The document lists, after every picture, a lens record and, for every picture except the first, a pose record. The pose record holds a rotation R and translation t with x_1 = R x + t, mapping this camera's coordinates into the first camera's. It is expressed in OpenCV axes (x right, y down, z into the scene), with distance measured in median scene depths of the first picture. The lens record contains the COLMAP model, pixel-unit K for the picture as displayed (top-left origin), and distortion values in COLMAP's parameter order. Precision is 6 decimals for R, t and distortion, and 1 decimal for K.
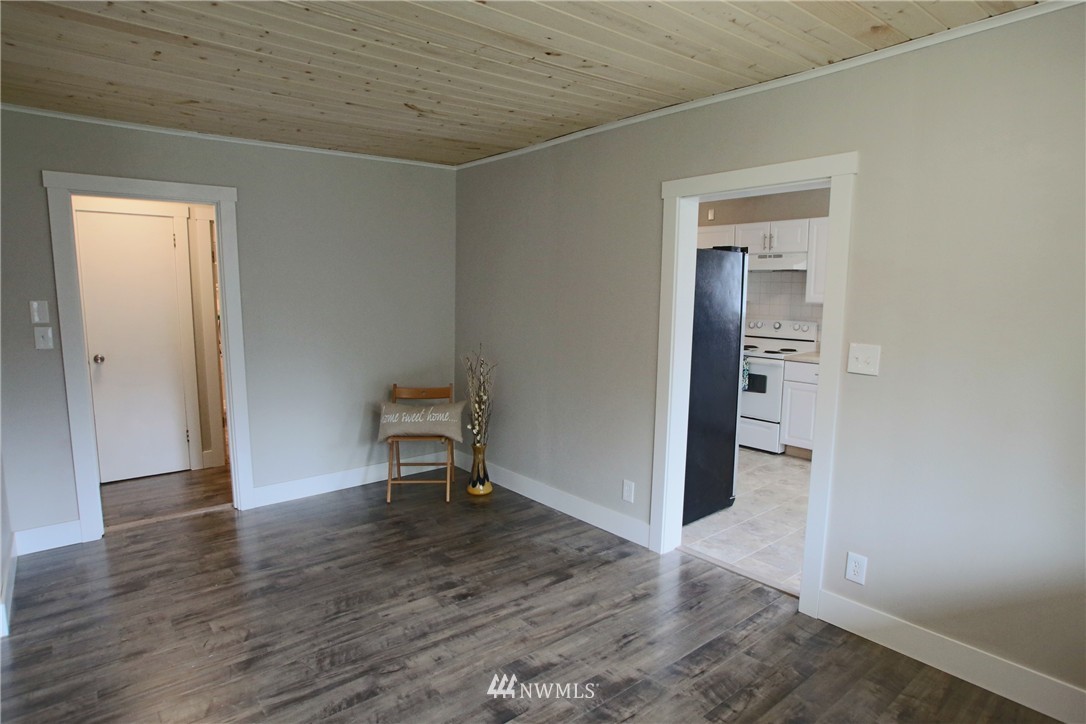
lens RADIAL K [[602.9, 0, 542.4], [0, 602.9, 369.2], [0, 0, 1]] dist [-0.070424, 0.034968]
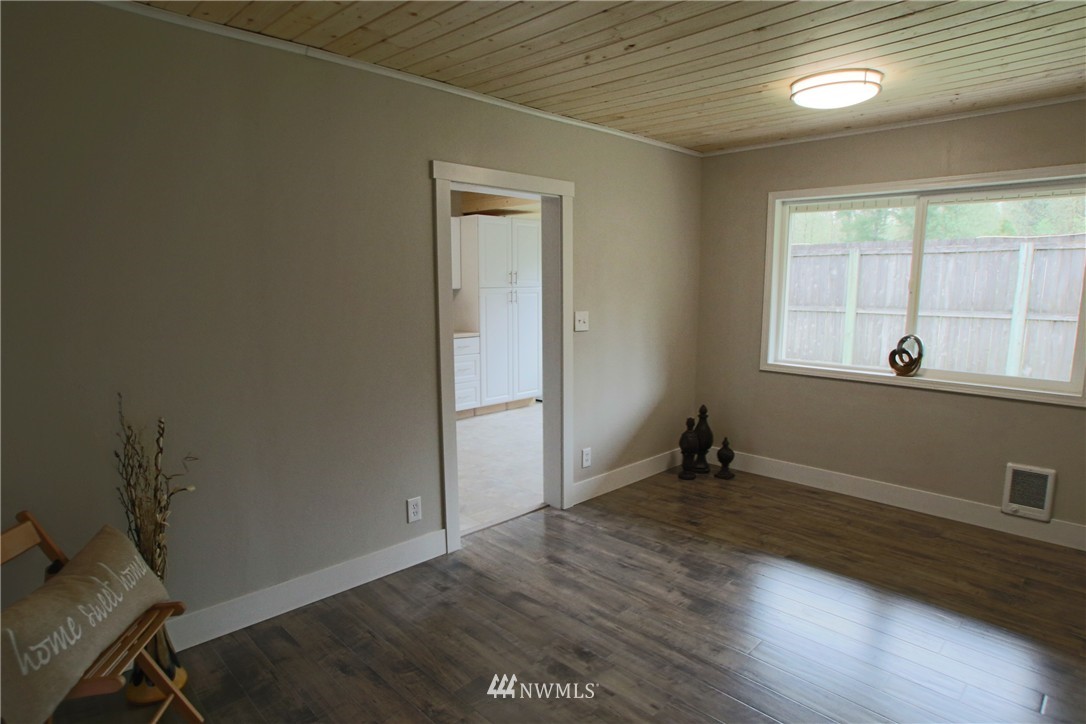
lens RADIAL K [[602.9, 0, 542.4], [0, 602.9, 369.2], [0, 0, 1]] dist [-0.070424, 0.034968]
pose [[-0.079948, -0.147096, 0.985886, -0.911653], [0.130639, 0.978975, 0.156659, -0.138919], [-0.988201, 0.141319, -0.059050, 1.105152]]
